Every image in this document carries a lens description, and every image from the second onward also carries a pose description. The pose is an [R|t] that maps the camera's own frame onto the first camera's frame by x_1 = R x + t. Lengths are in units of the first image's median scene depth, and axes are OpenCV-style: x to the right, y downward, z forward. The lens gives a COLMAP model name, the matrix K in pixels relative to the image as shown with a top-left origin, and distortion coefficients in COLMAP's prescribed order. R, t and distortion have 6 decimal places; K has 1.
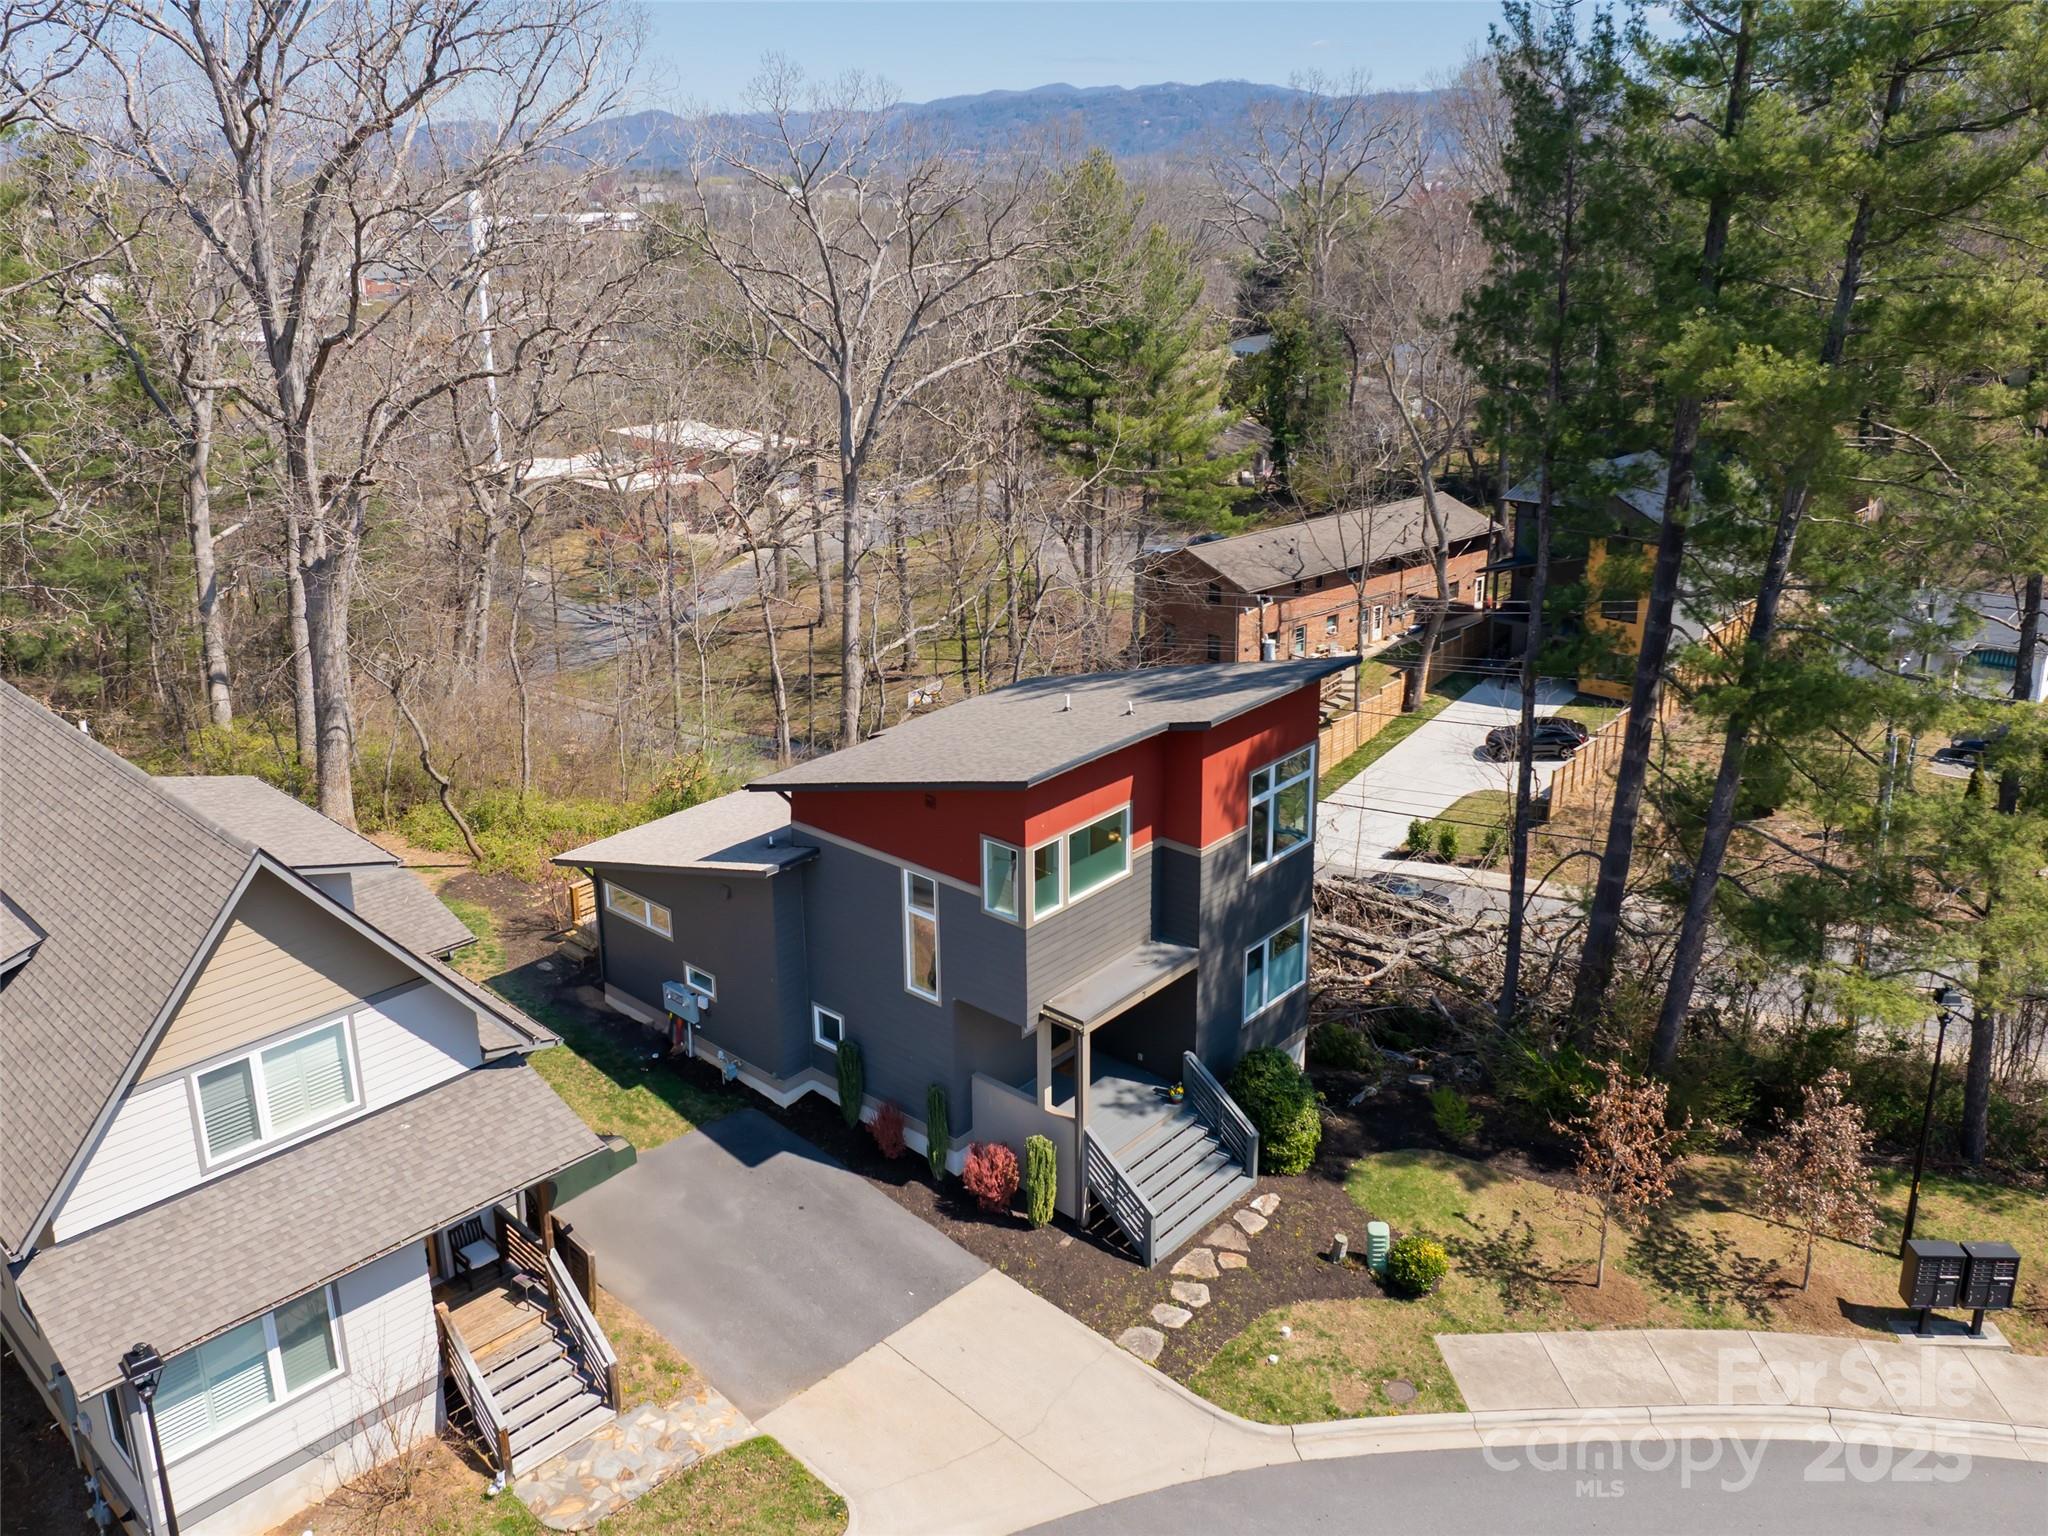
lens RADIAL K [[1635.2, 0, 1015.2], [0, 1635.2, 757.2], [0, 0, 1]] dist [-0.009297, -0.014806]
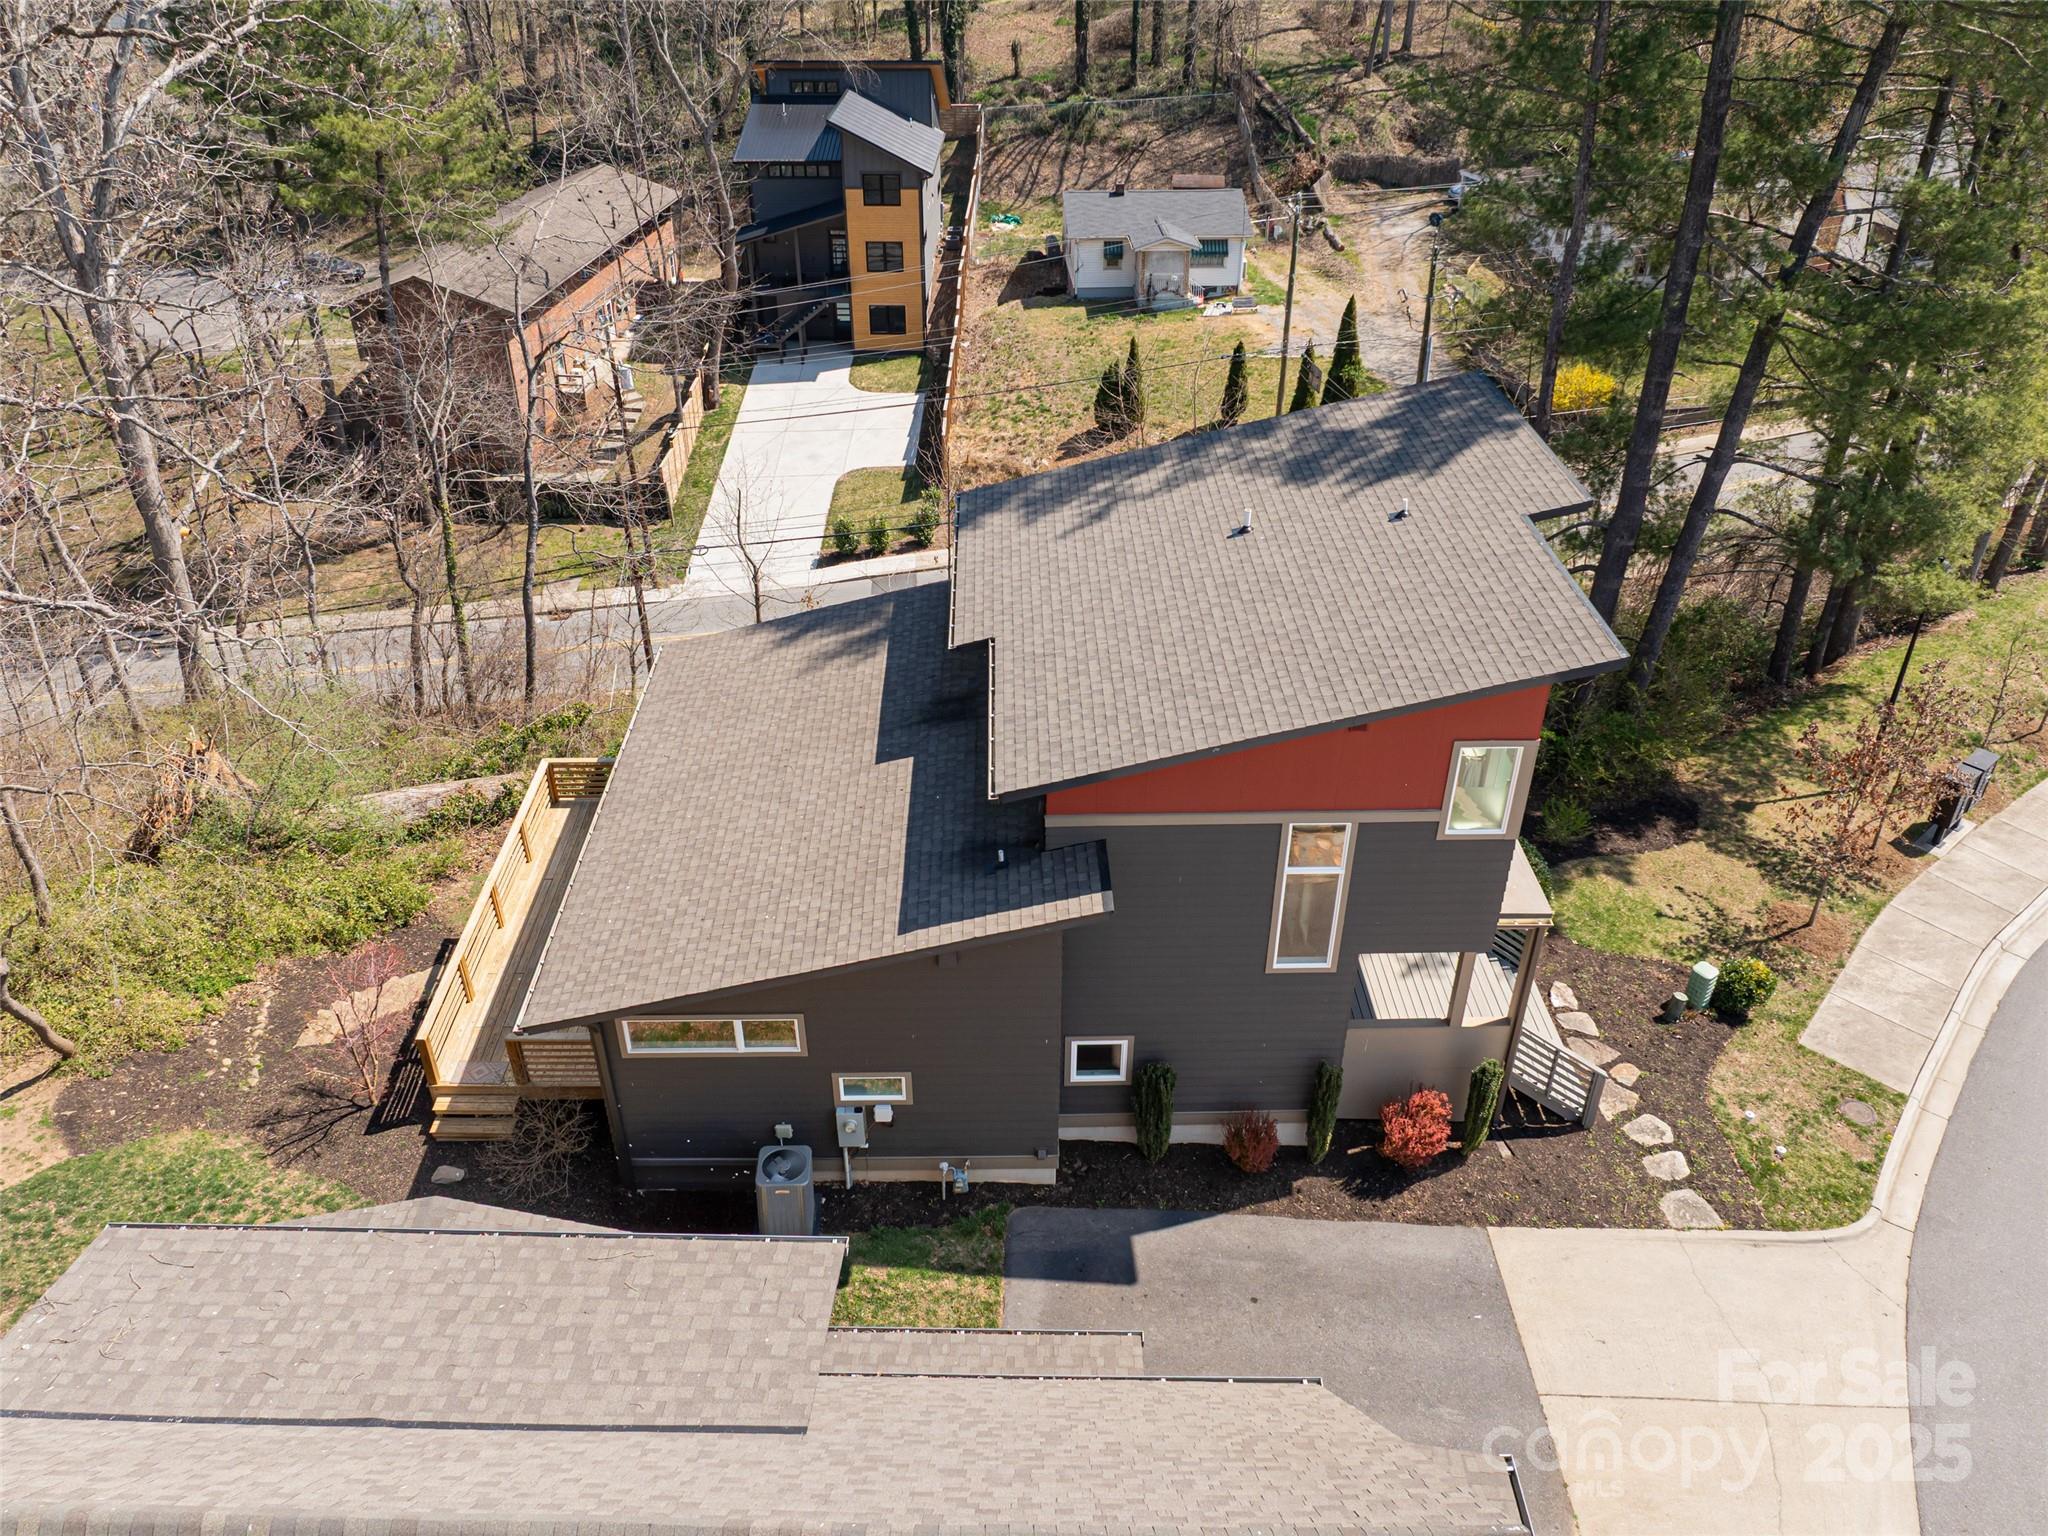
lens RADIAL K [[1431.4, 0, 1042.6], [0, 1431.4, 759.6], [0, 0, 1]] dist [-0.028482, -0.003613]
pose [[0.728767, -0.371490, 0.575234, -0.486265], [0.219074, 0.922386, 0.318137, -0.173728], [-0.648772, -0.105829, 0.753588, 0.618767]]
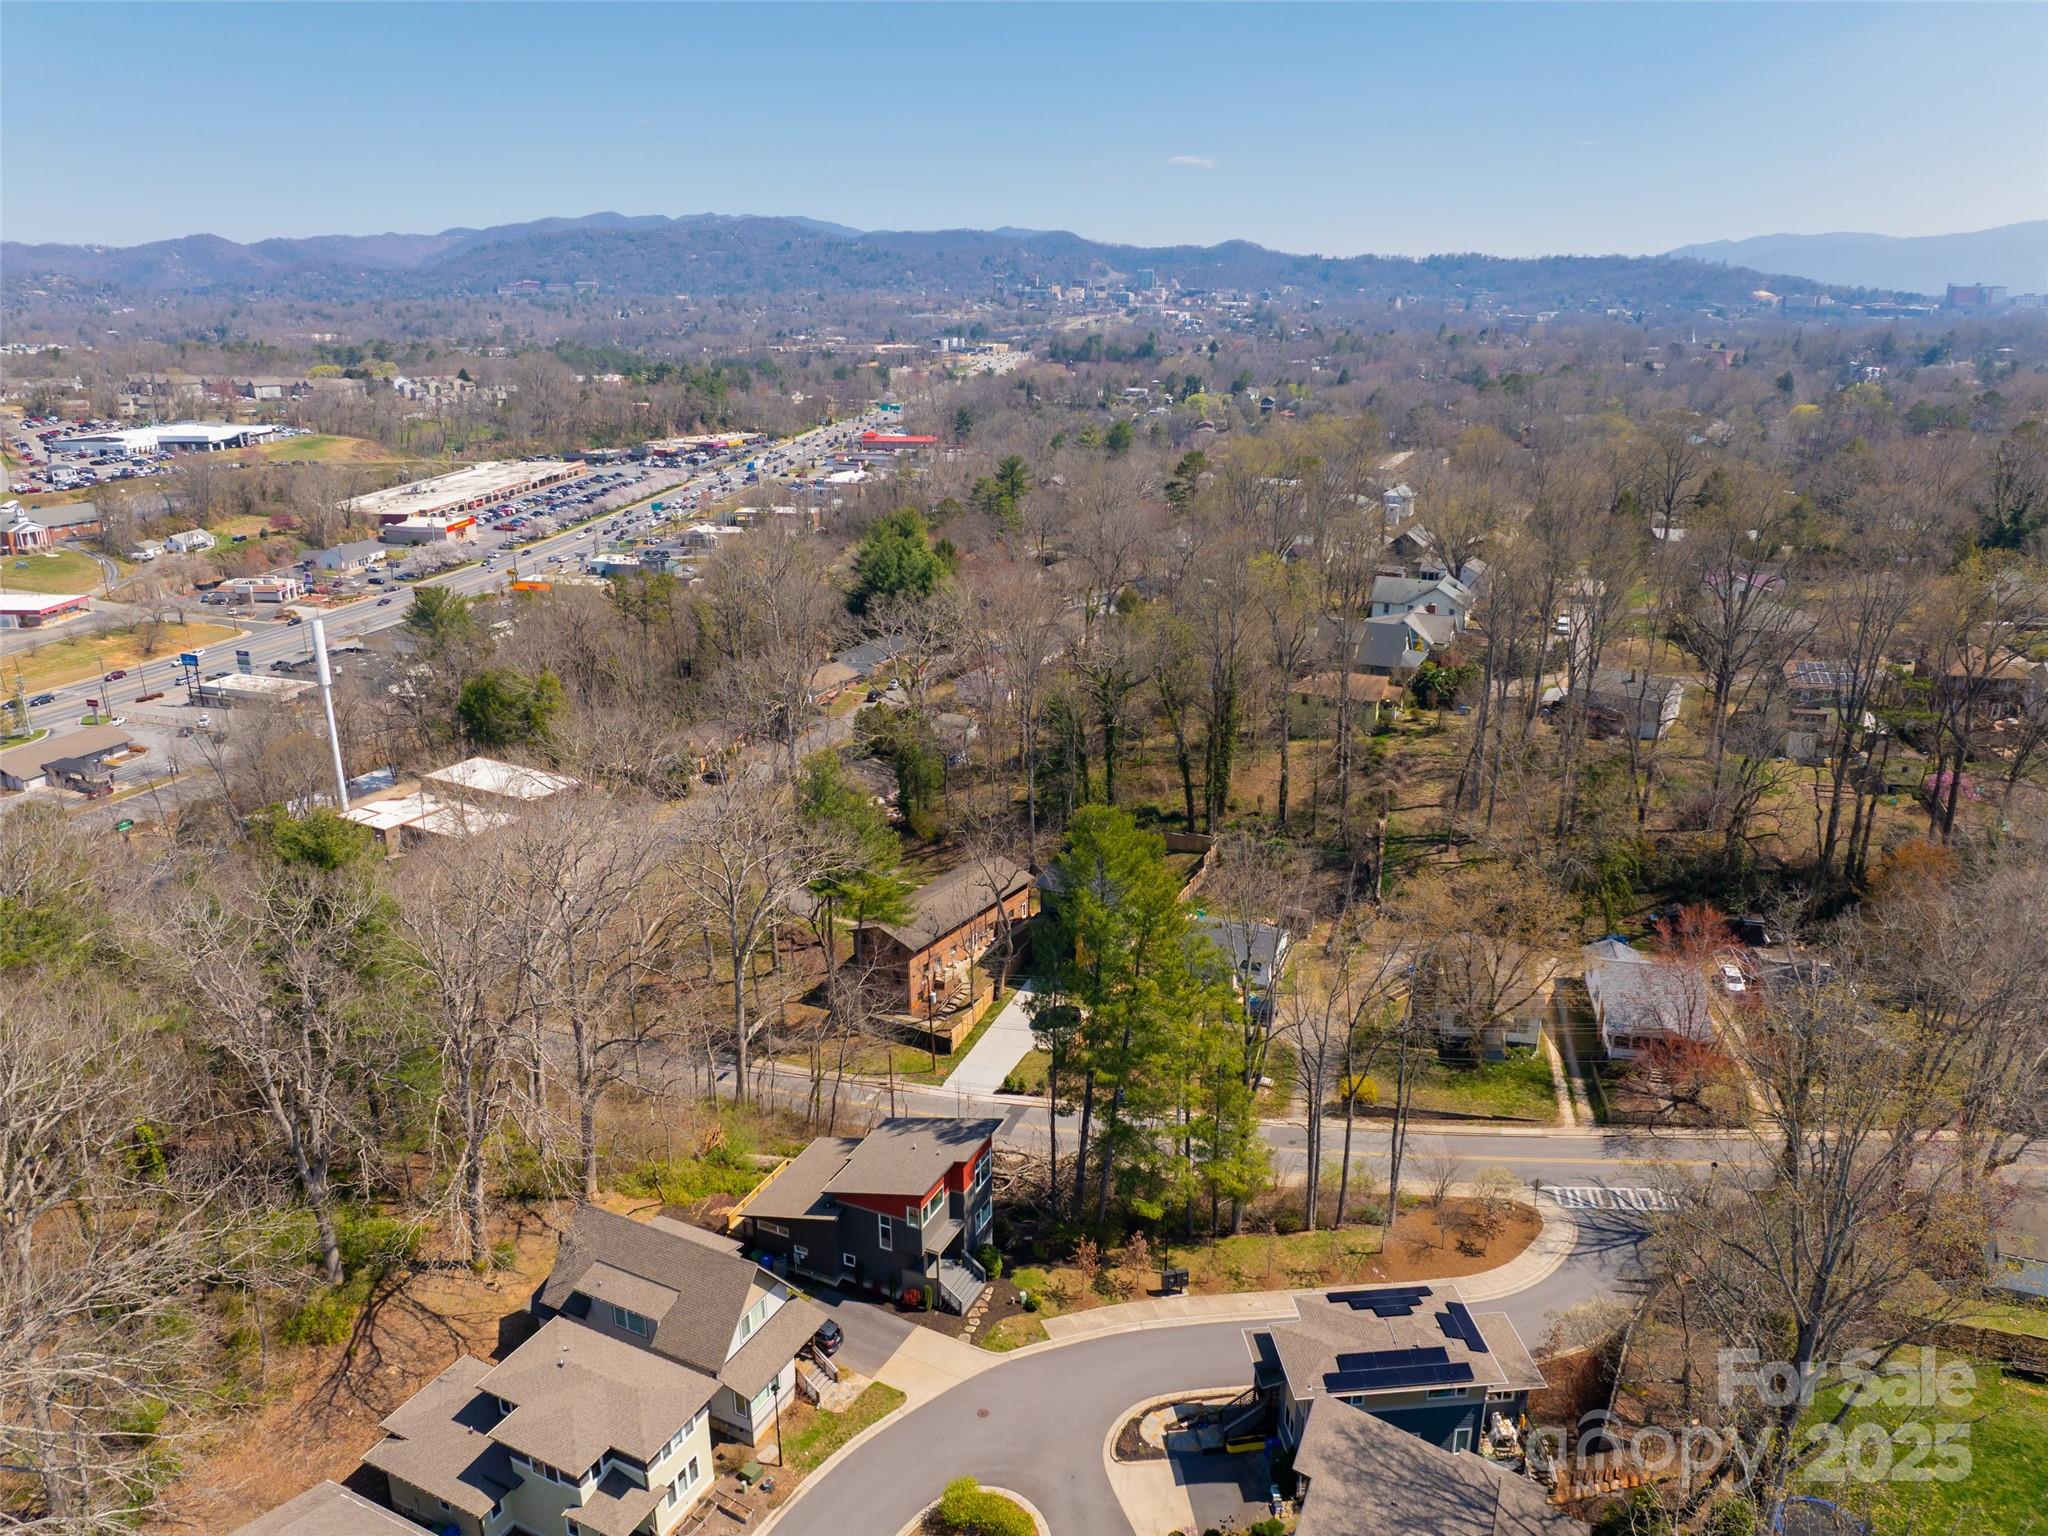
lens RADIAL K [[1431.4, 0, 1039.3], [0, 1431.4, 767.9], [0, 0, 1]] dist [-0.028482, -0.003613]
pose [[0.955084, -0.085918, 0.283608, -0.514324], [0.094142, 0.995439, -0.015468, -0.781205], [-0.280985, 0.041473, 0.958816, -1.990298]]
